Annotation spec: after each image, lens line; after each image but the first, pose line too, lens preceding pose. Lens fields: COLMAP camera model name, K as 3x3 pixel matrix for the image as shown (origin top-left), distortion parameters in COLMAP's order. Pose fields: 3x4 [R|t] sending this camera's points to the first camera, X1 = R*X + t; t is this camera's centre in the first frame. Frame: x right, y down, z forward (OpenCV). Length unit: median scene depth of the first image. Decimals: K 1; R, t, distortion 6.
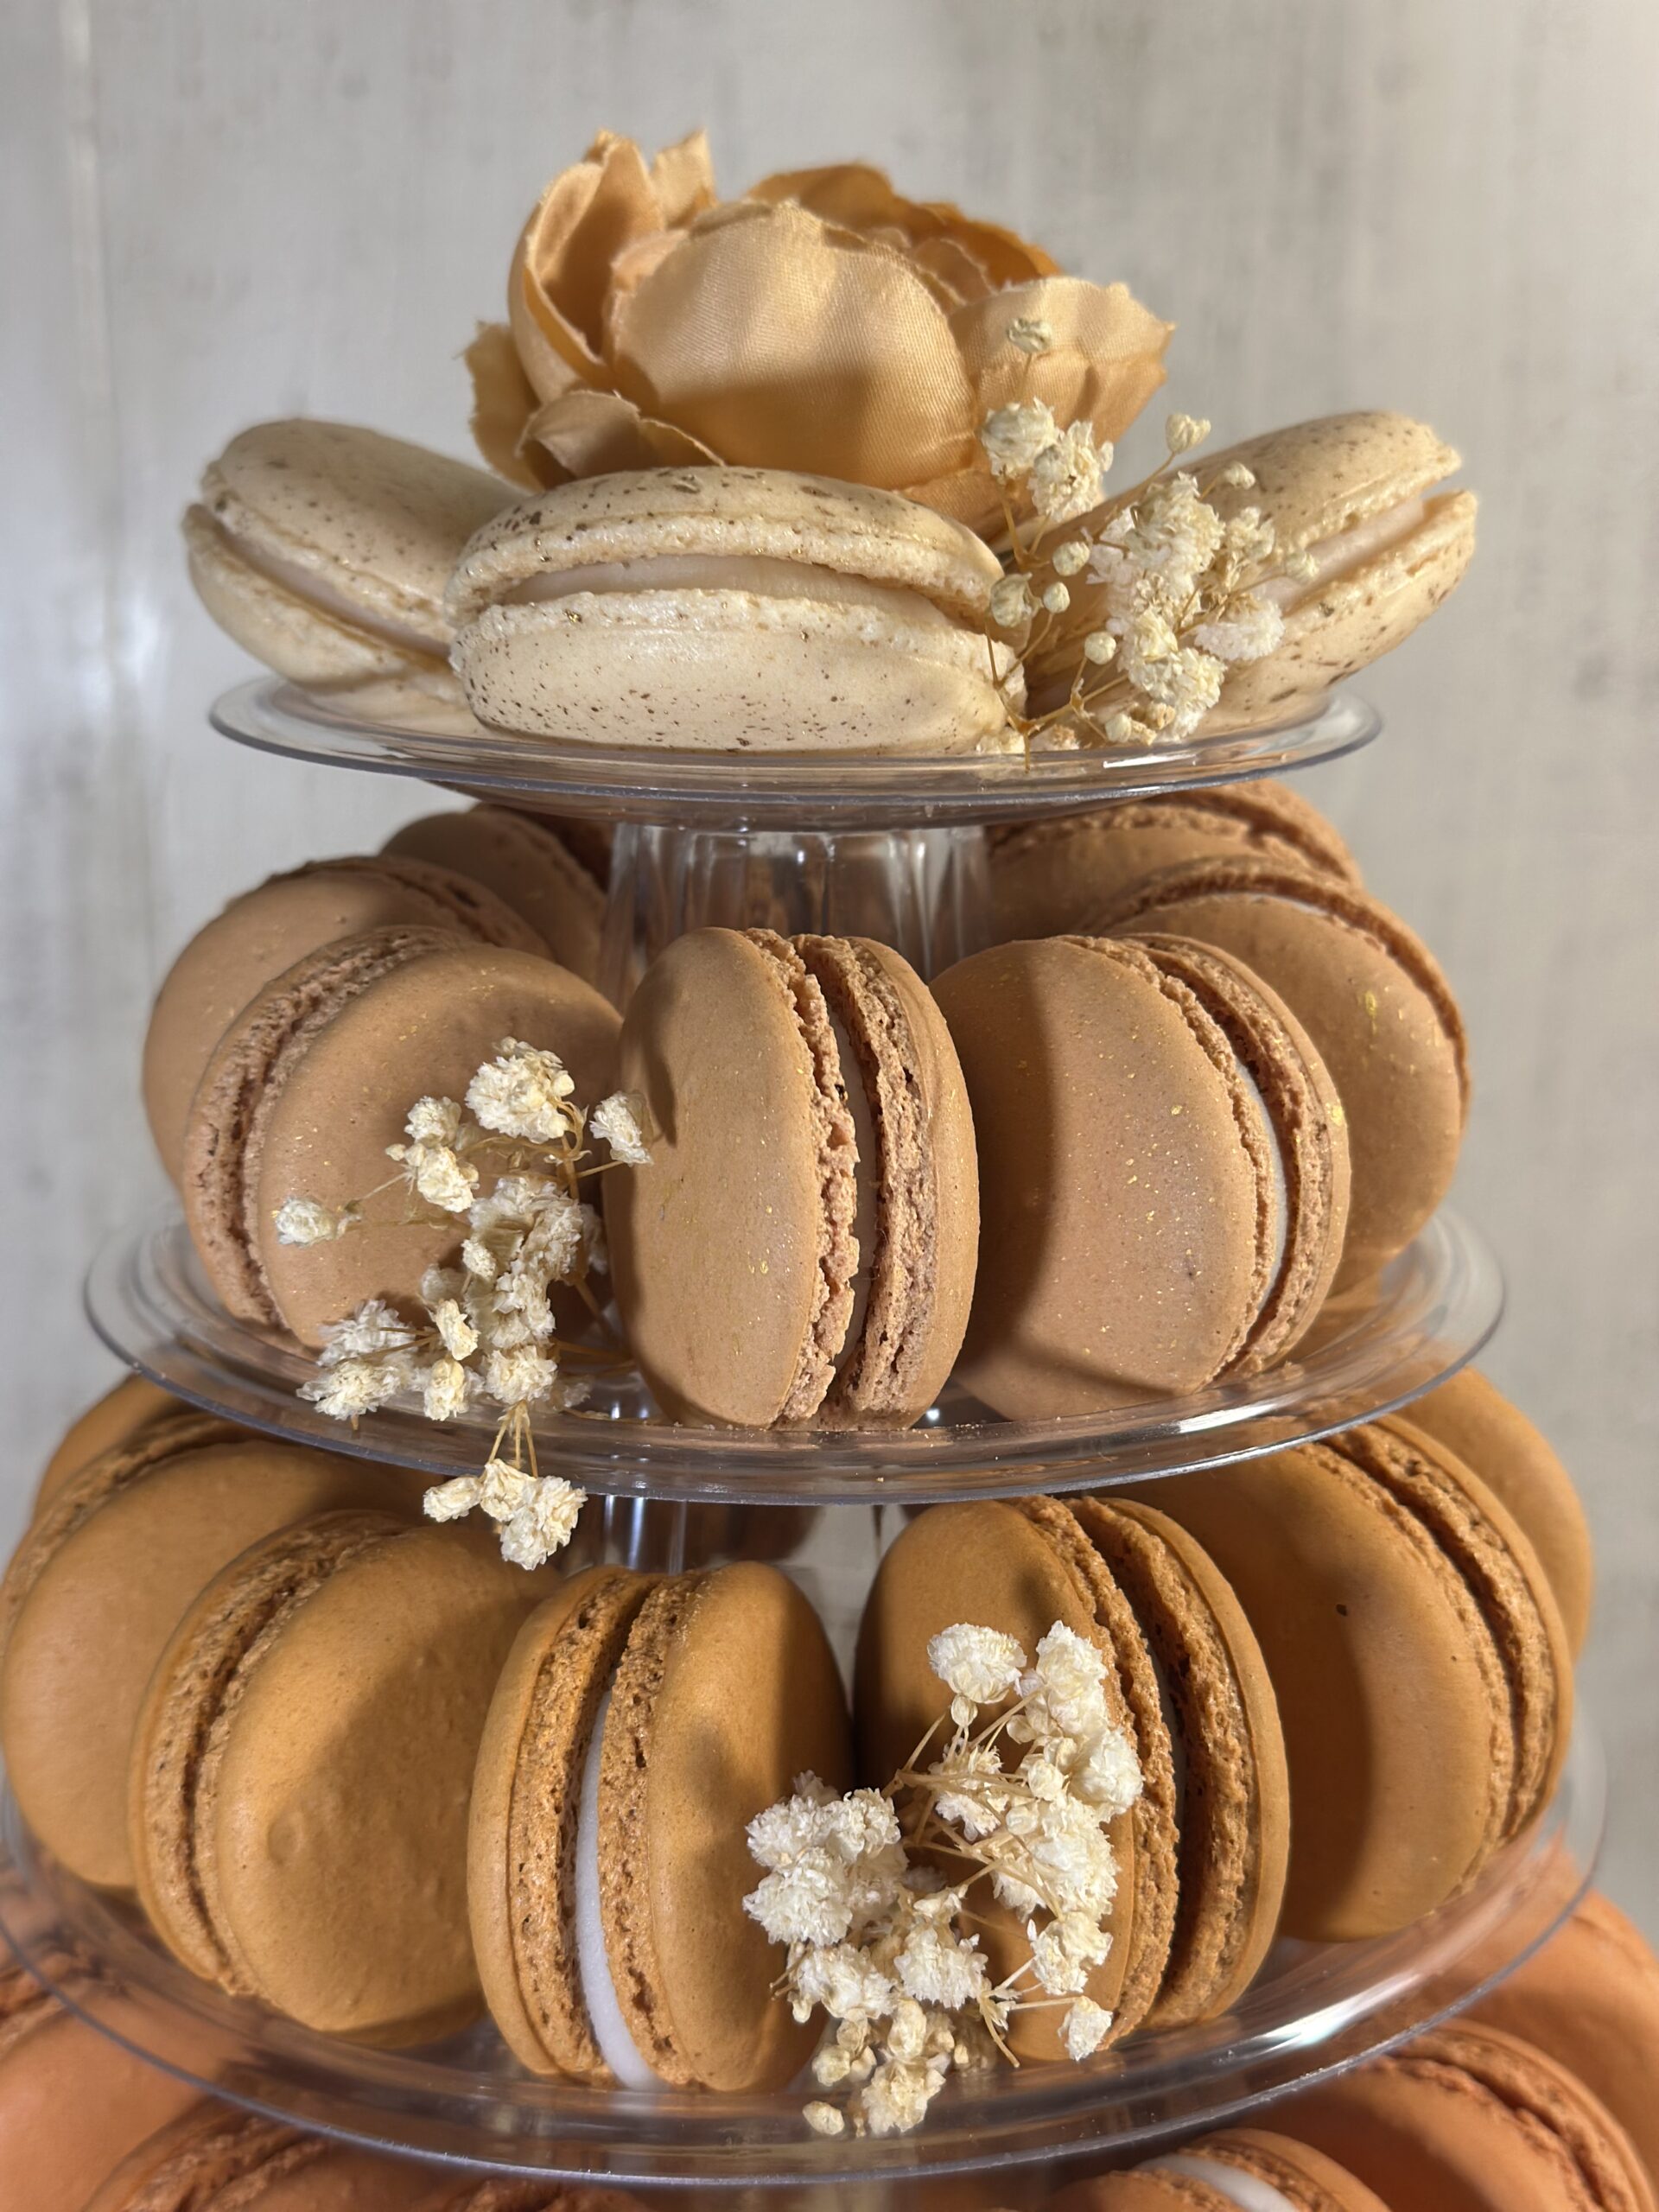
lens RADIAL K [[3205.0, 0, 829.5], [0, 3205.0, 1106.0], [0, 0, 1]] dist [0.143225, -0.048838]
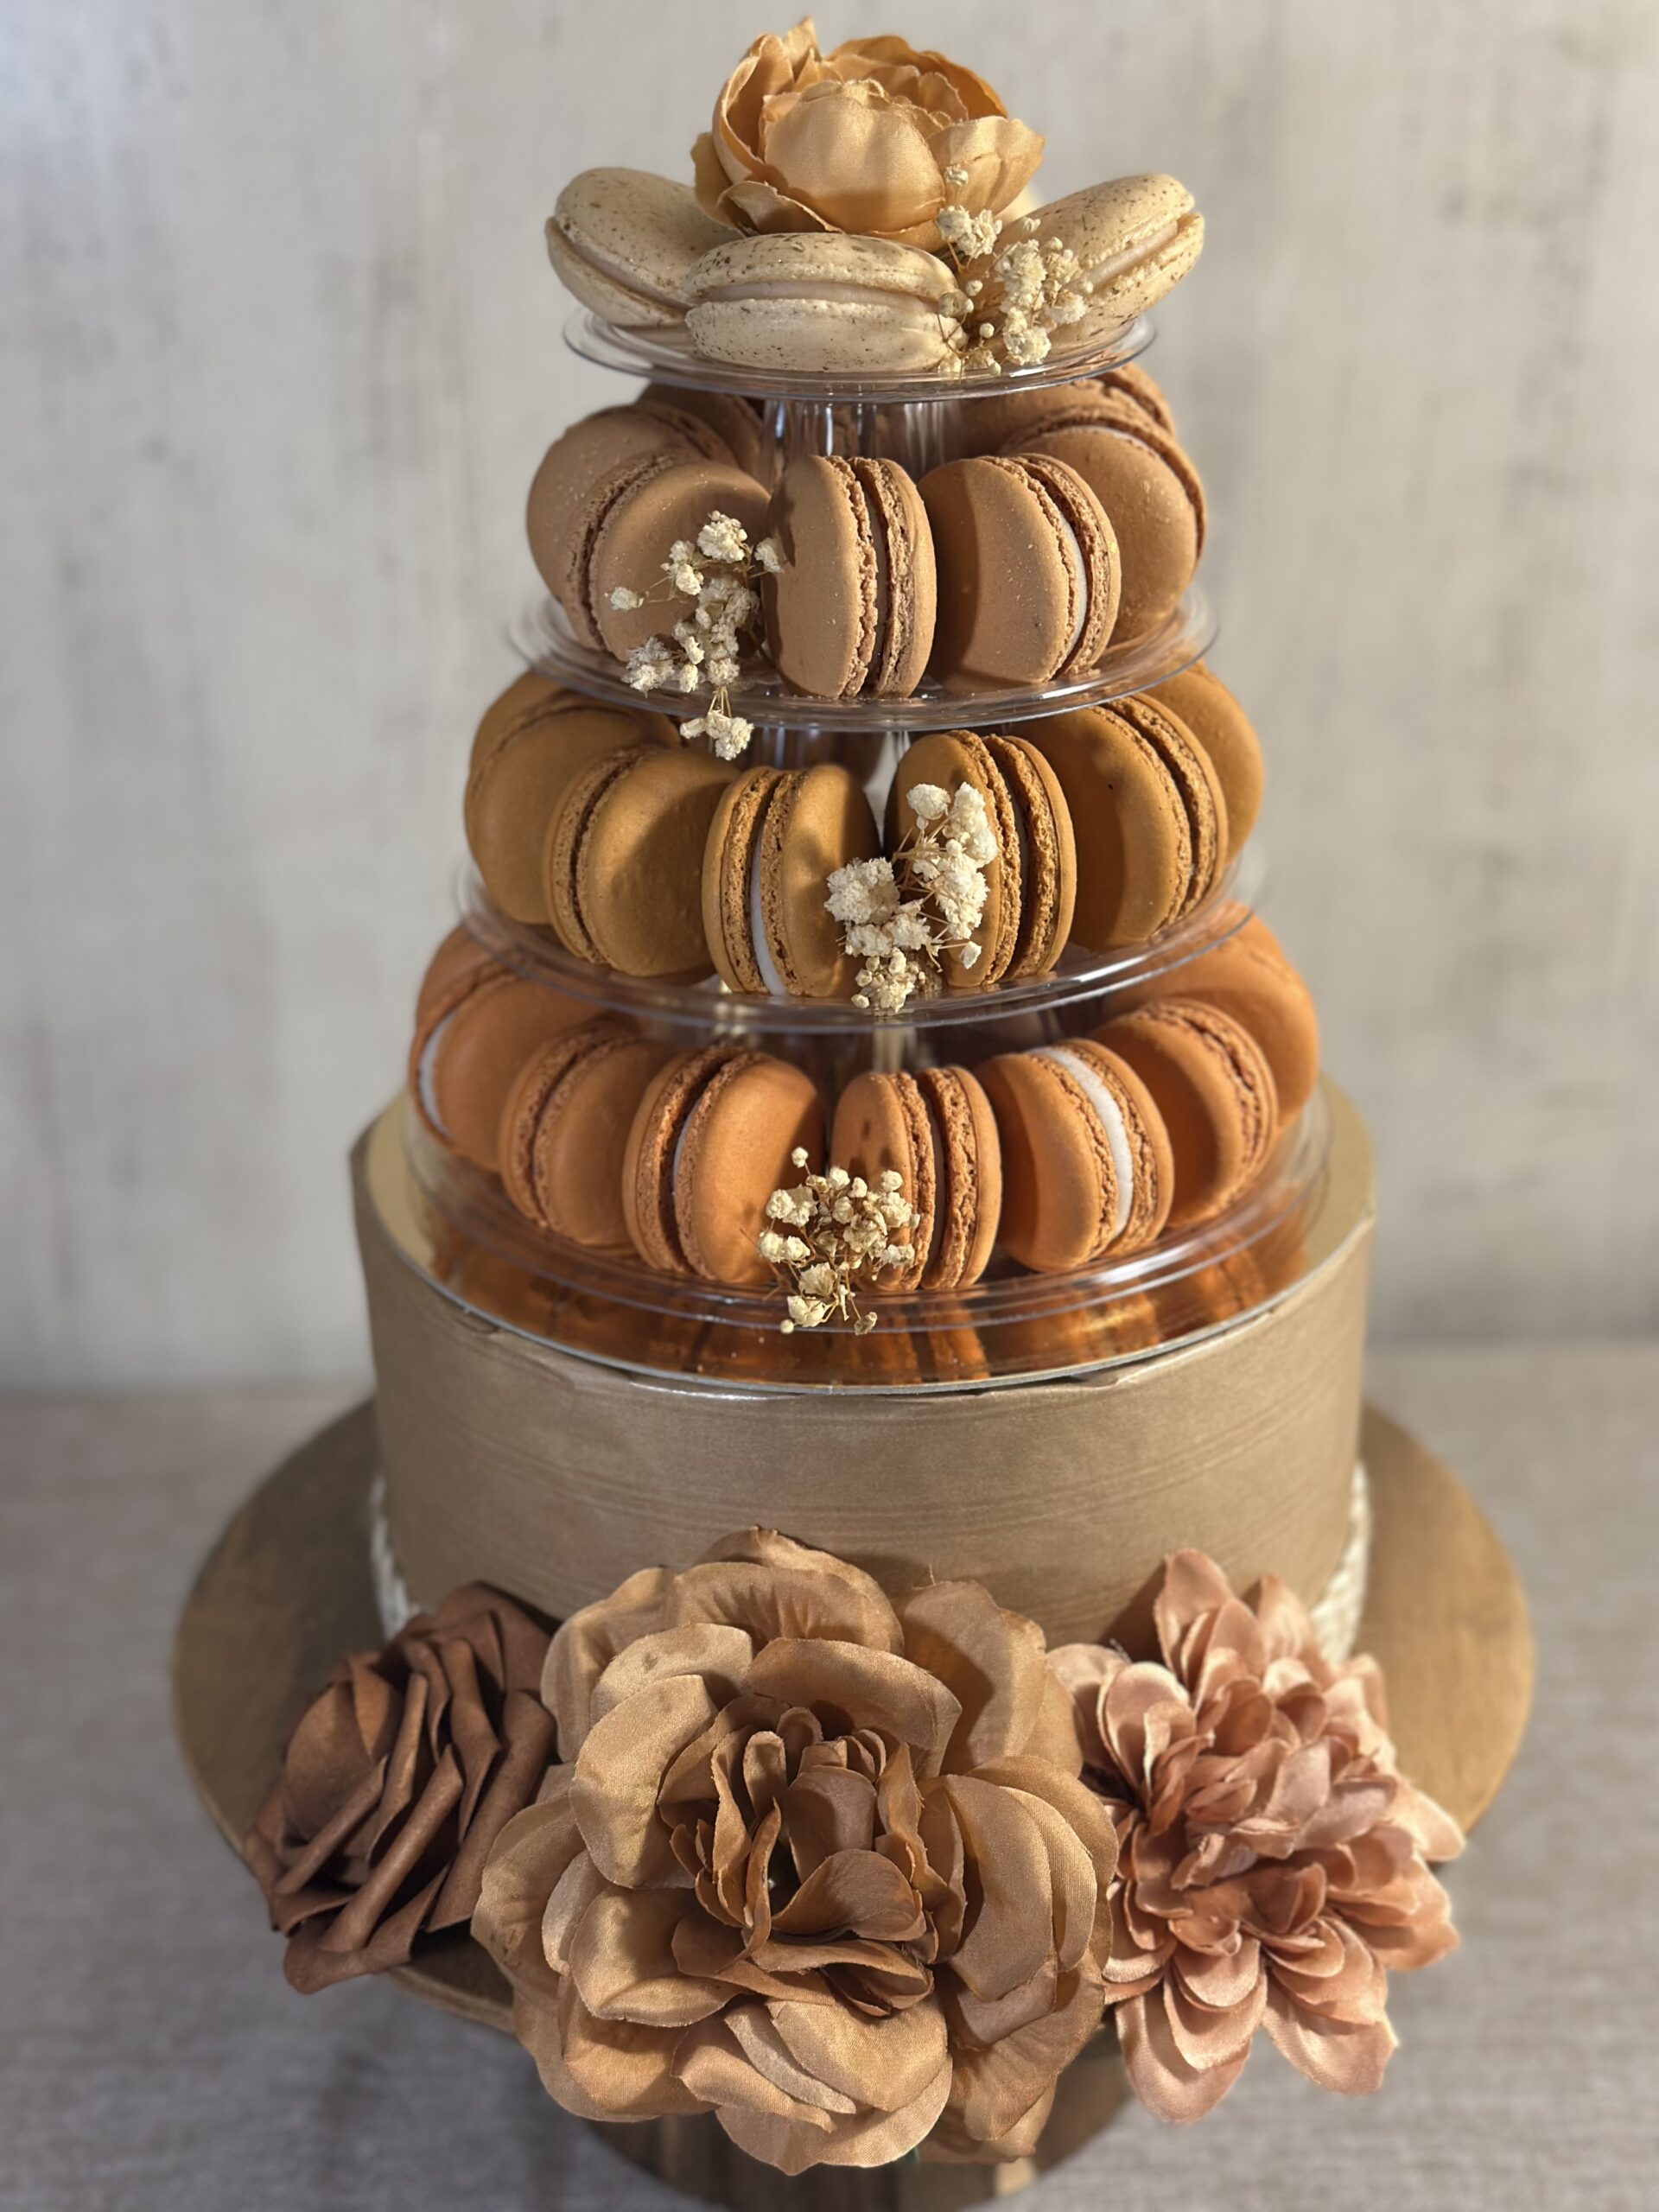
lens RADIAL K [[3119.9, 0, 836.9], [0, 3119.9, 1153.7], [0, 0, 1]] dist [0.124873, -0.066844]
pose [[0.998815, 0.011020, -0.047404, 0.080335], [-0.000757, 0.977427, 0.211271, -0.042548], [0.048662, -0.210985, 0.976277, -1.076804]]
